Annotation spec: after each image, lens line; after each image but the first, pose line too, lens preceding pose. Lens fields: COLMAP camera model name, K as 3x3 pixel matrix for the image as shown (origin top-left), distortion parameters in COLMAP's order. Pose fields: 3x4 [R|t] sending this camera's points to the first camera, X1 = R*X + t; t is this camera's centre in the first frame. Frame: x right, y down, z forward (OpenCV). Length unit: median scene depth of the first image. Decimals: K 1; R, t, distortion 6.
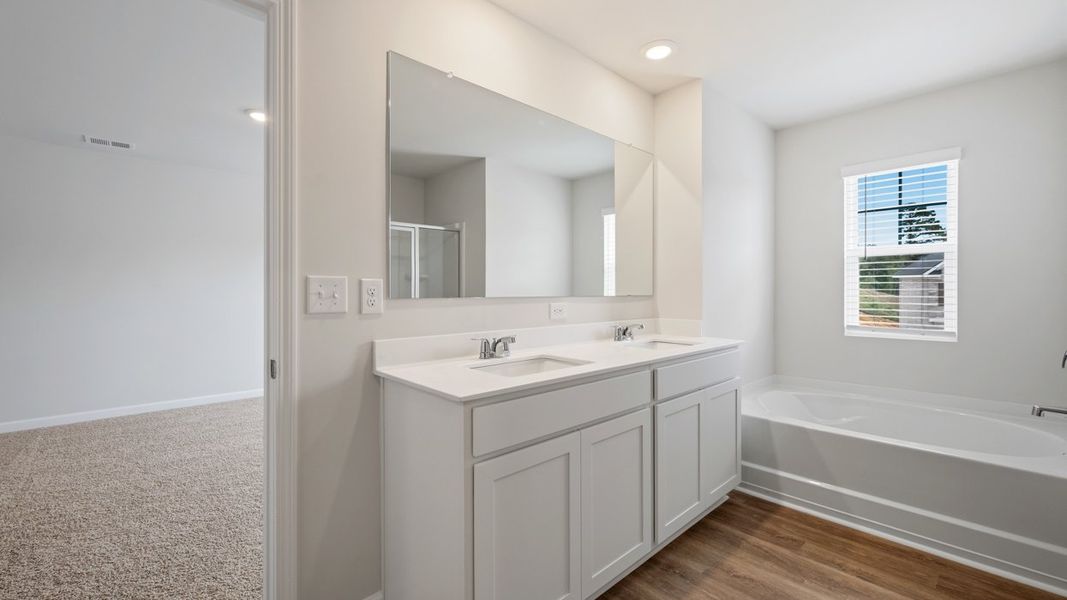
lens RADIAL K [[419.0, 0, 537.5], [0, 419.0, 299.6], [0, 0, 1]] dist [-0.000554, -0.000327]
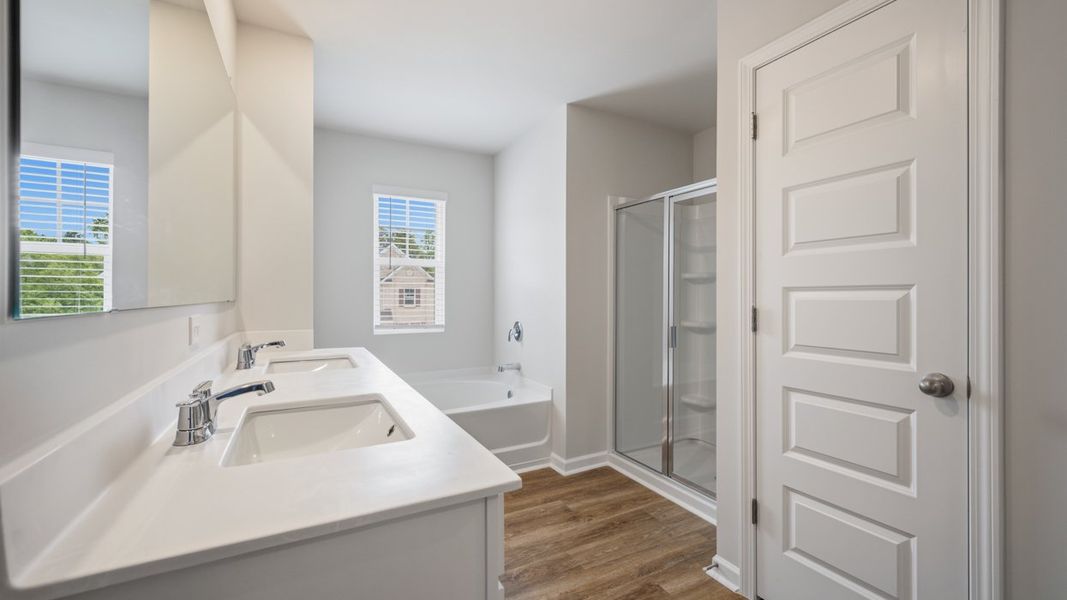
lens RADIAL K [[431.4, 0, 532.1], [0, 431.4, 304.7], [0, 0, 1]] dist [0.002160, 0.000044]
pose [[0.274398, -0.018024, 0.961447, -0.295969], [0.014061, 0.999793, 0.014730, -0.006002], [-0.961513, 0.009477, 0.274595, 0.311087]]
